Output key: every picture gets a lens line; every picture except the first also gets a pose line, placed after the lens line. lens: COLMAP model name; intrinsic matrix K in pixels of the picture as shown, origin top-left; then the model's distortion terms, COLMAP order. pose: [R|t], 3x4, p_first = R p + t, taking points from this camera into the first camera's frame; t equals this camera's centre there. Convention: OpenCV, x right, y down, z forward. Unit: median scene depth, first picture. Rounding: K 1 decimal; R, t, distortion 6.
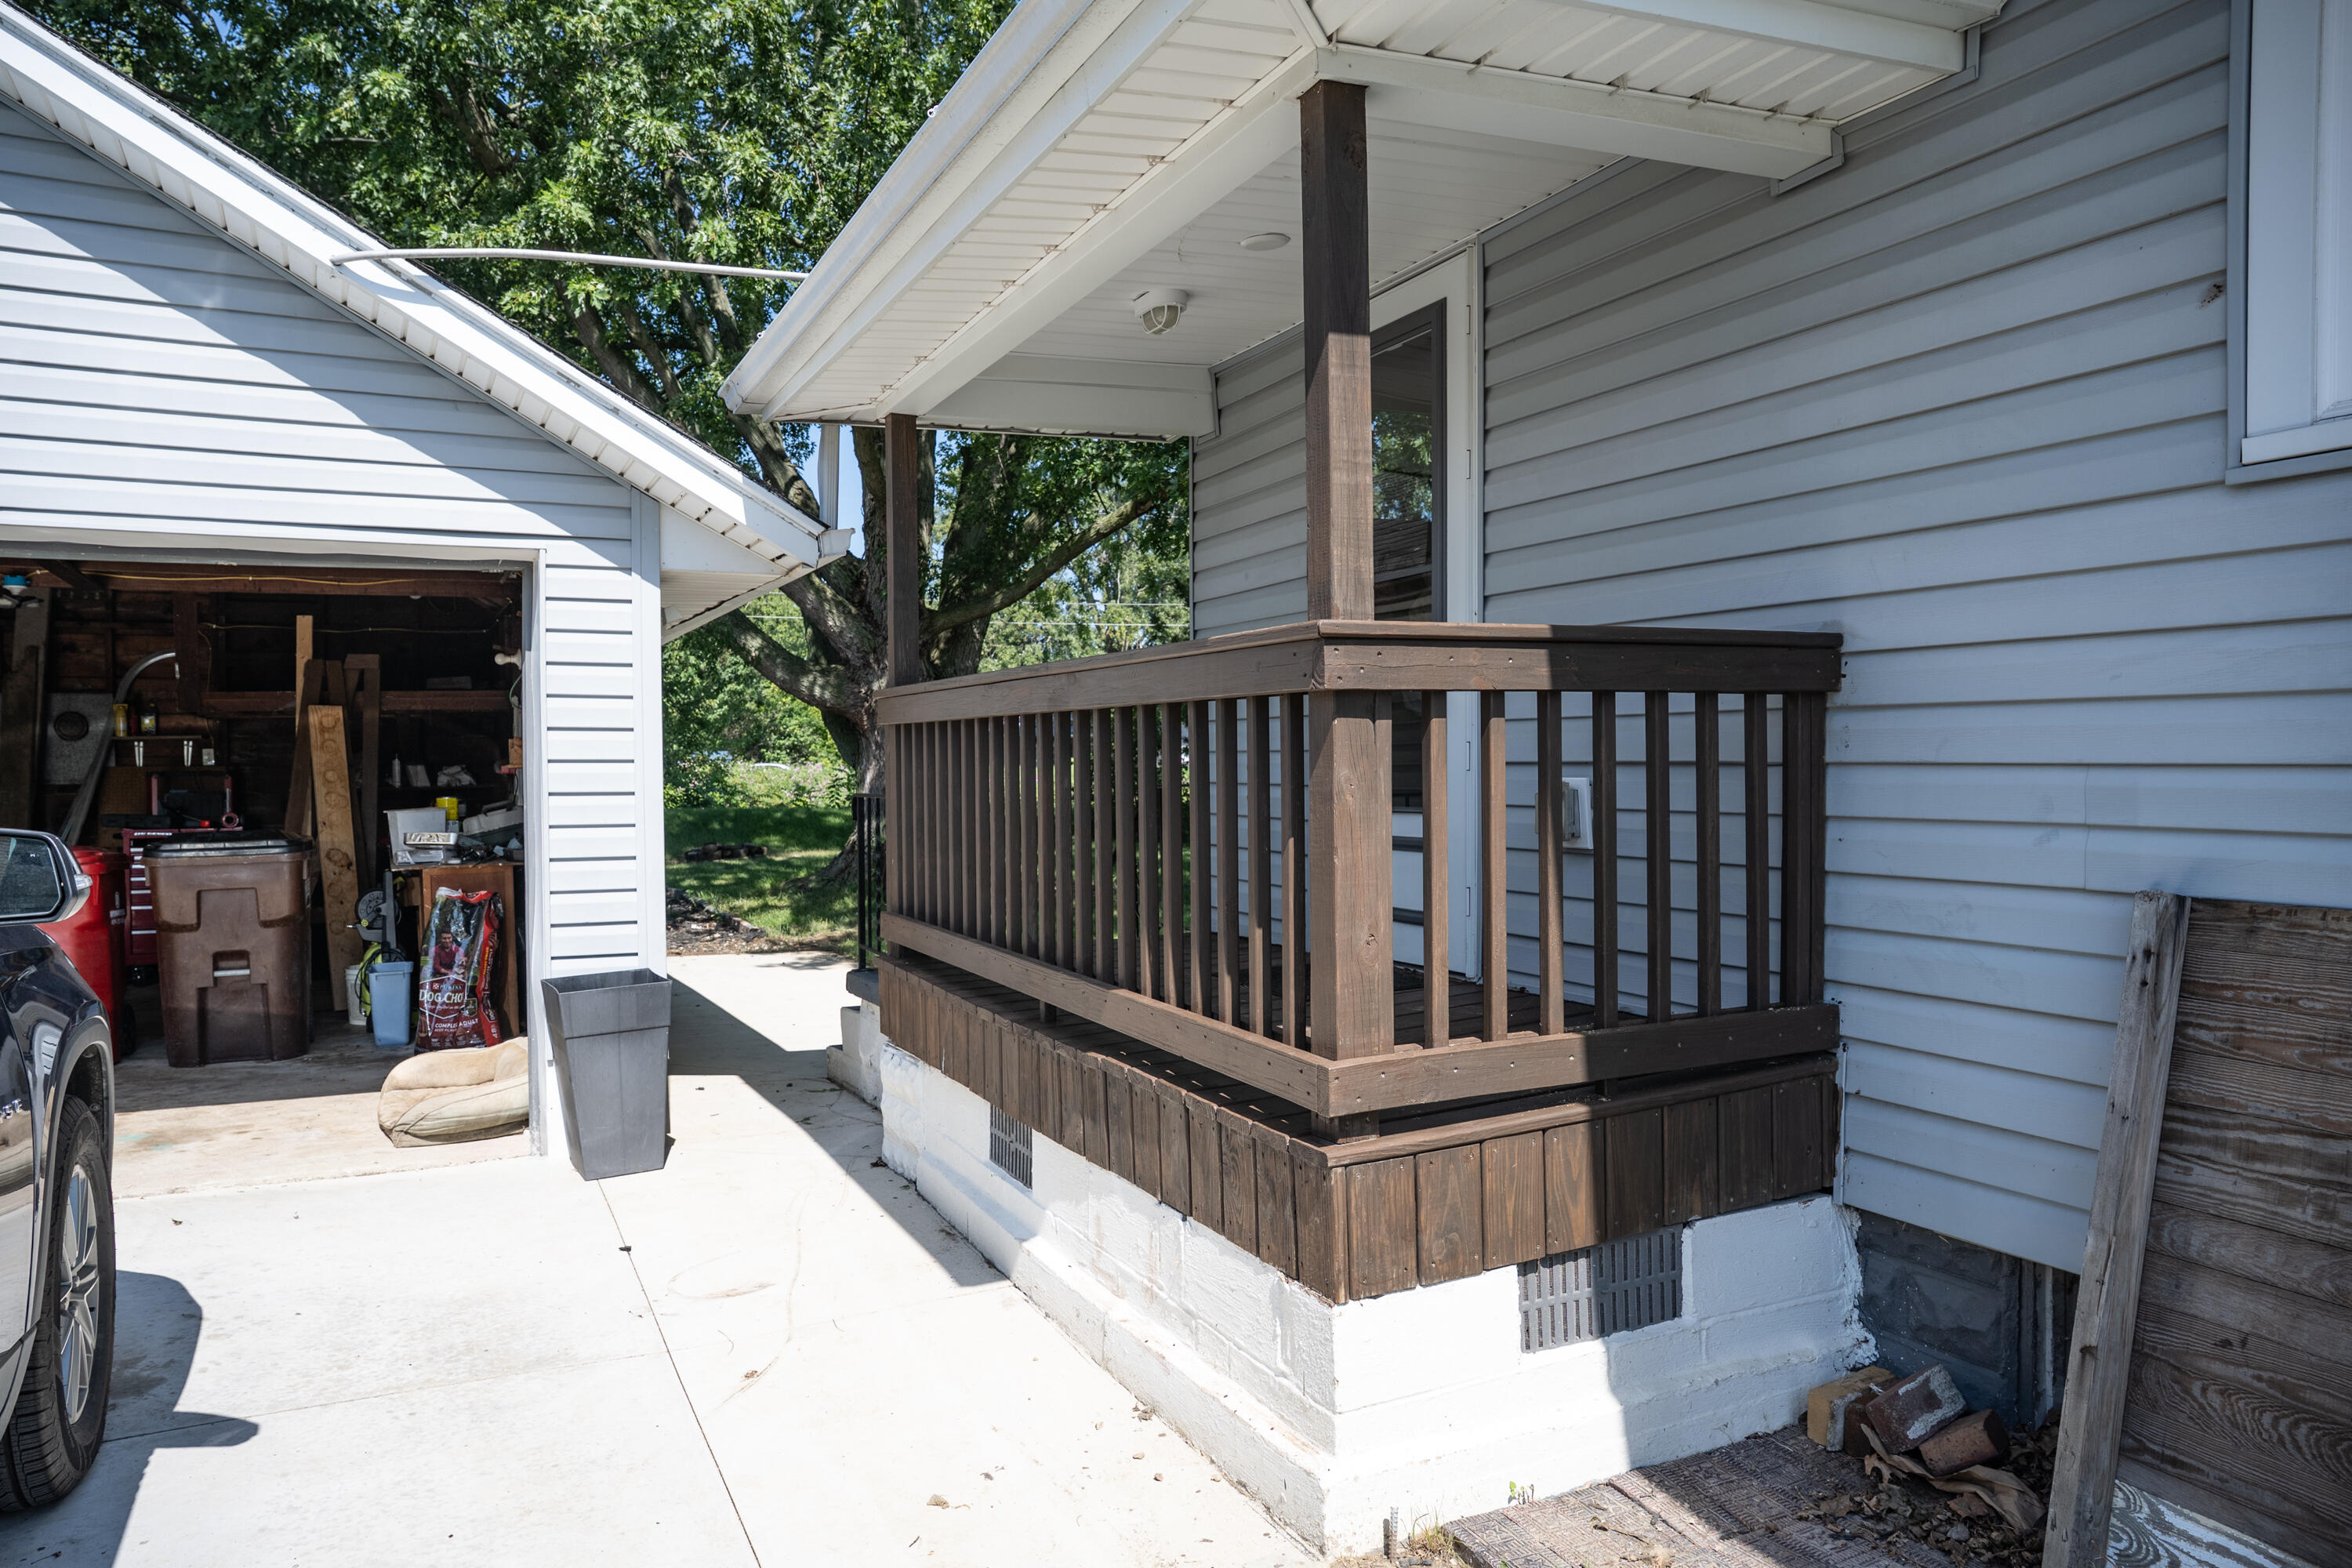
lens RADIAL K [[1611.4, 0, 1166.2], [0, 1611.4, 791.3], [0, 0, 1]] dist [-0.081181, 0.077981]
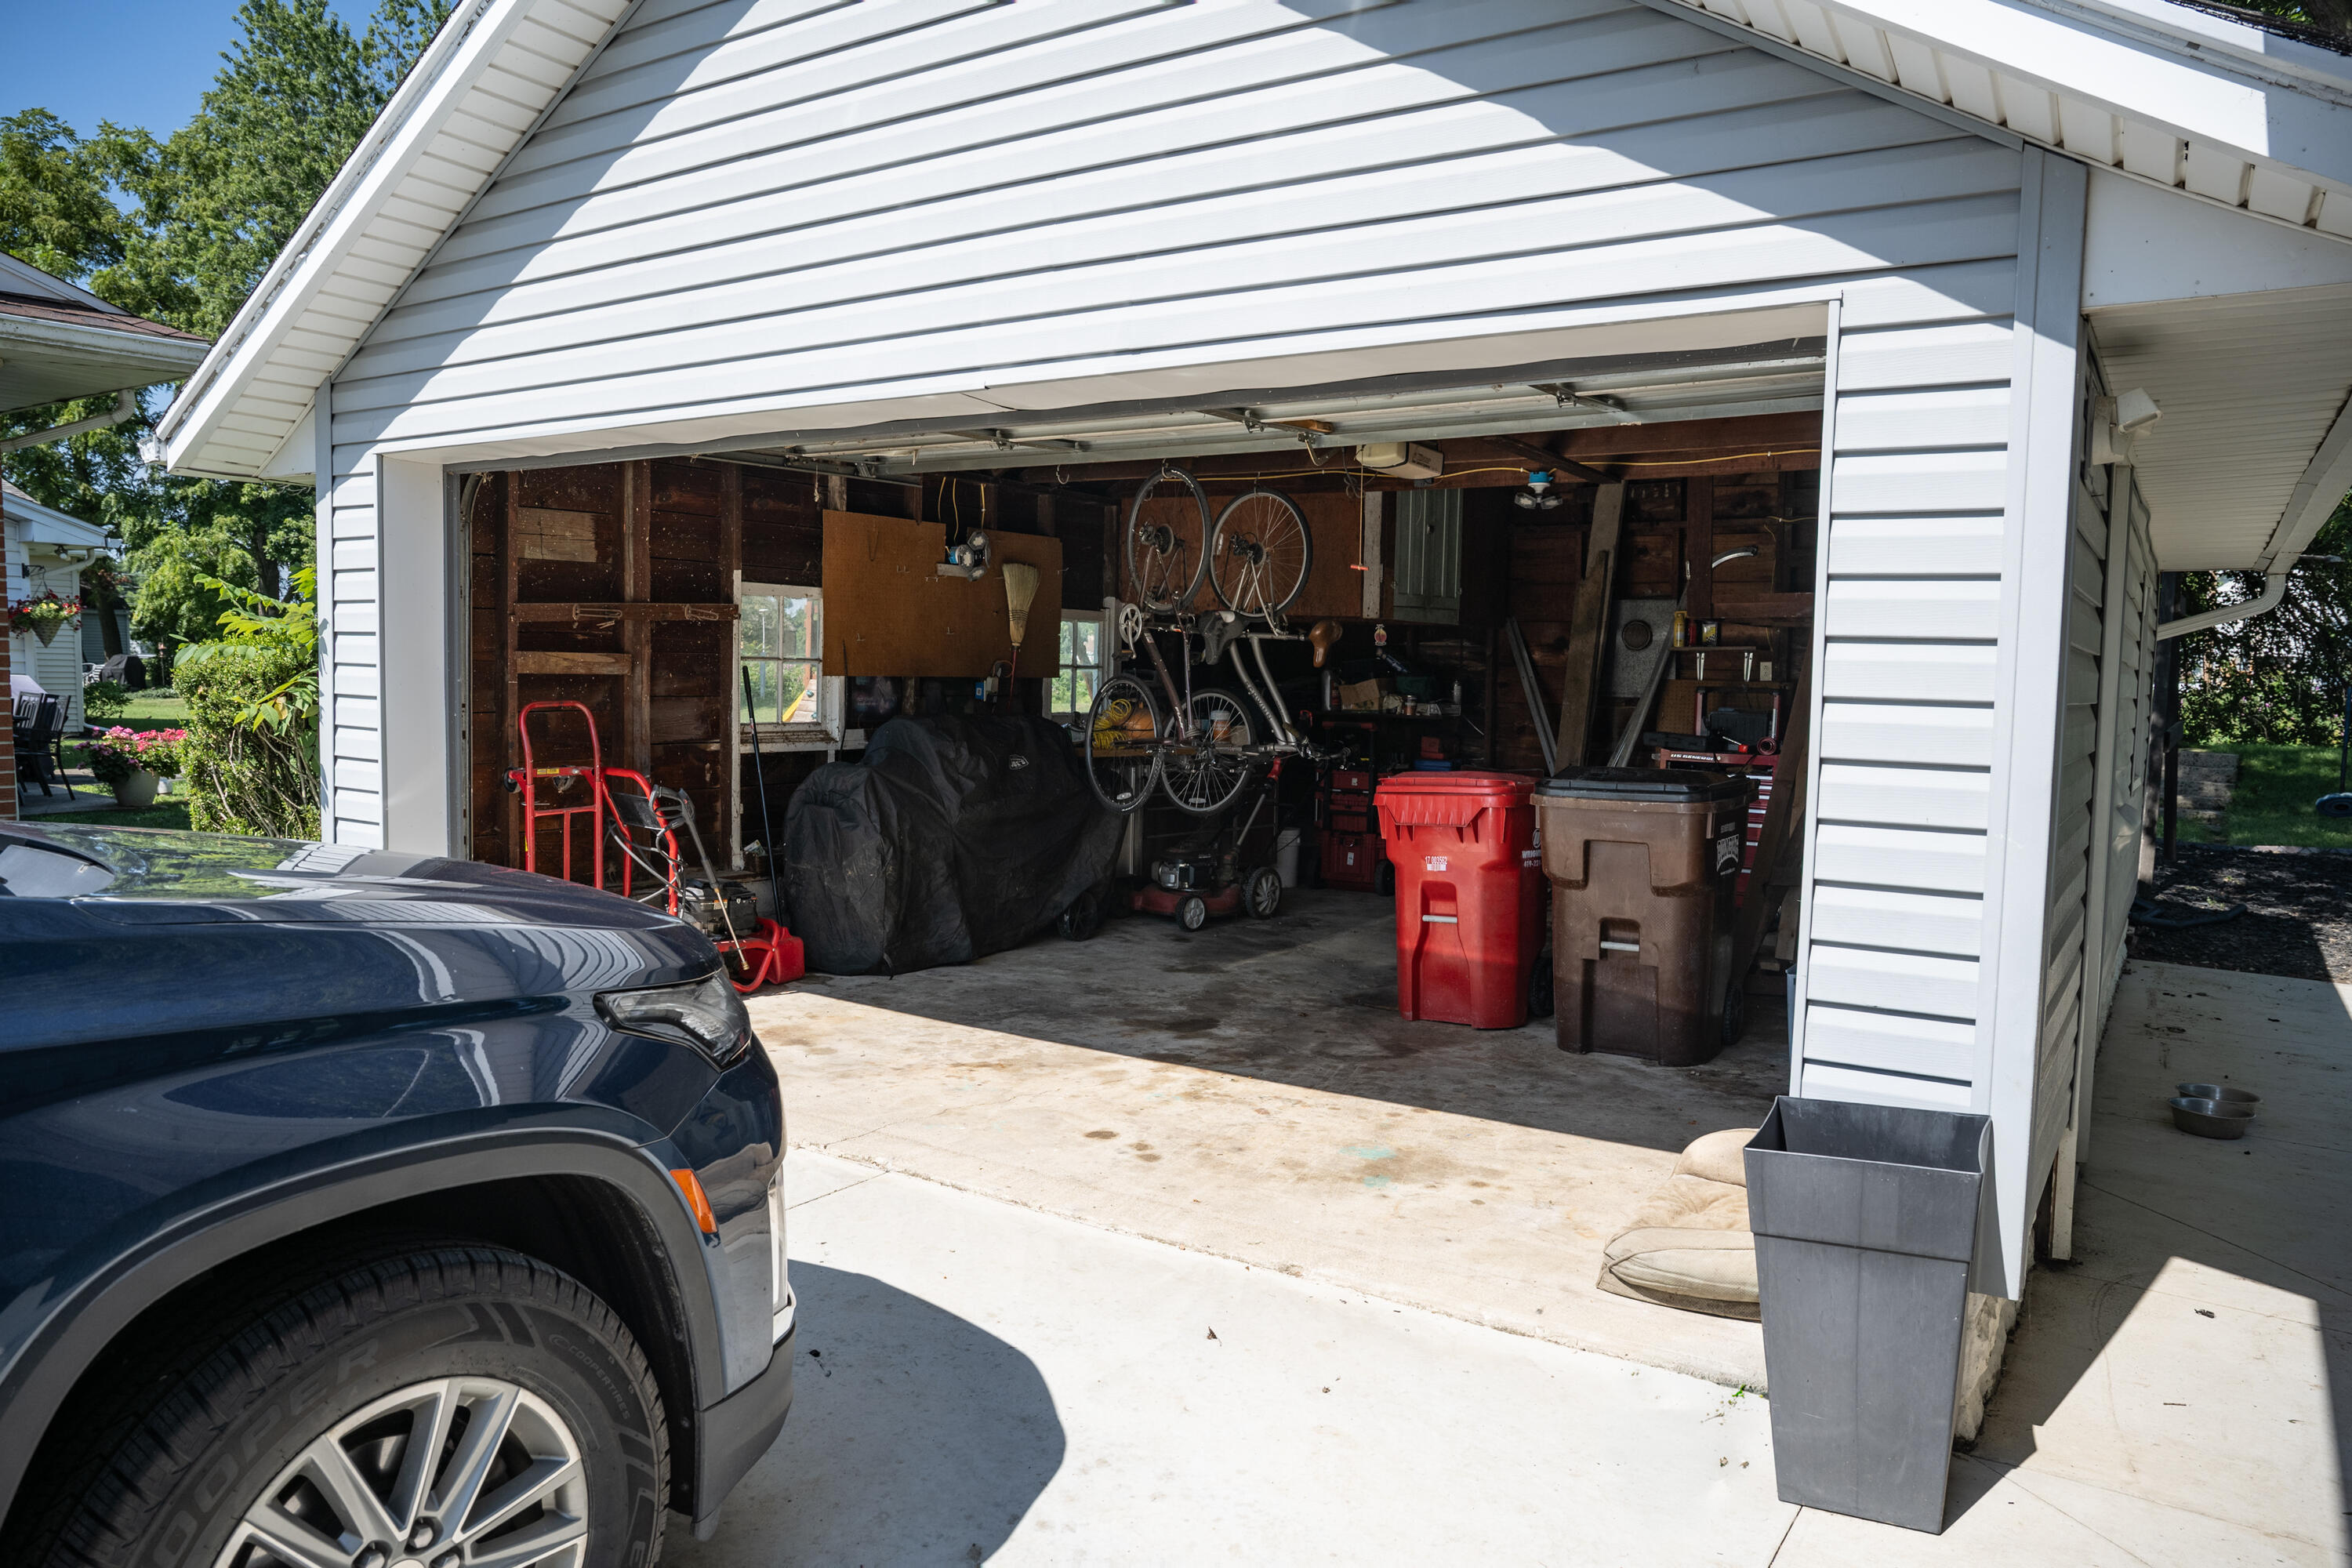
lens RADIAL K [[1587.4, 0, 1173.3], [0, 1587.4, 796.0], [0, 0, 1]] dist [-0.080928, 0.078765]
pose [[0.504418, 0.087118, -0.859053, -0.036912], [-0.035670, 0.996150, 0.080076, -0.019140], [0.862722, -0.009749, 0.505584, 0.490462]]
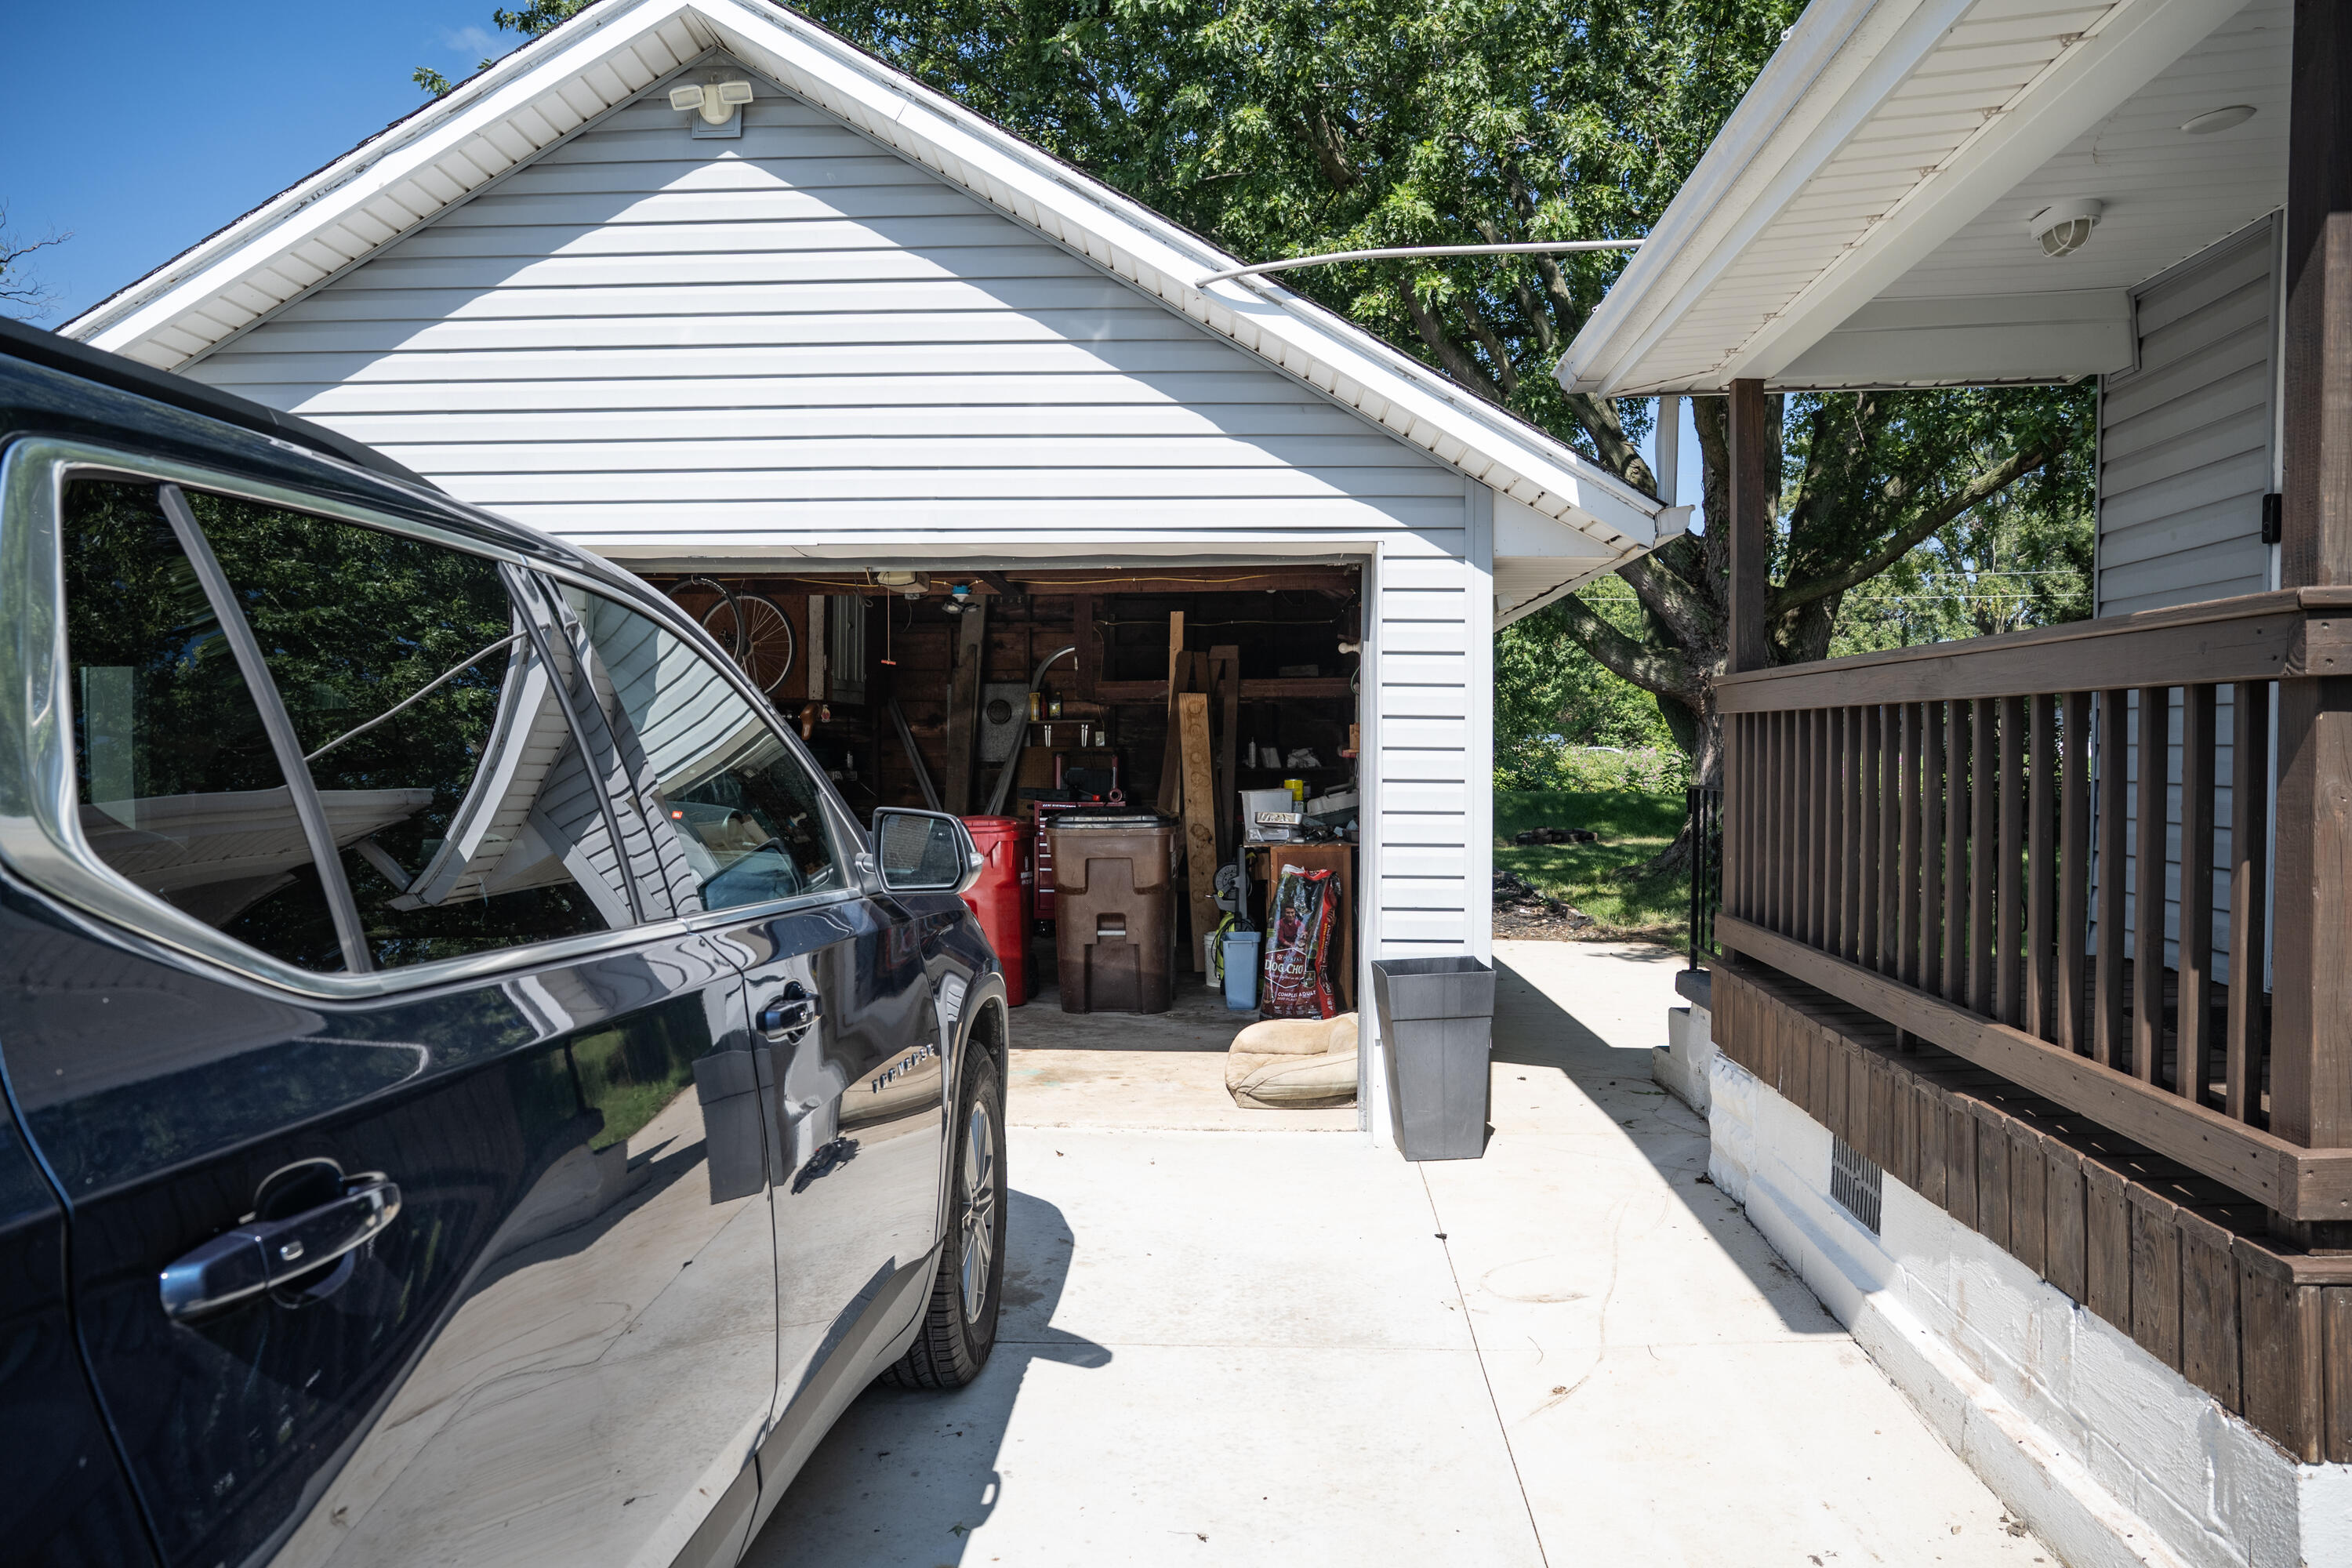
lens RADIAL K [[1611.4, 0, 1166.2], [0, 1611.4, 791.3], [0, 0, 1]] dist [-0.081181, 0.077981]
pose [[0.873542, 0.022397, -0.486234, -0.005236], [-0.017191, 0.999737, 0.015166, -0.004196], [0.486446, -0.004890, 0.873697, 0.026134]]
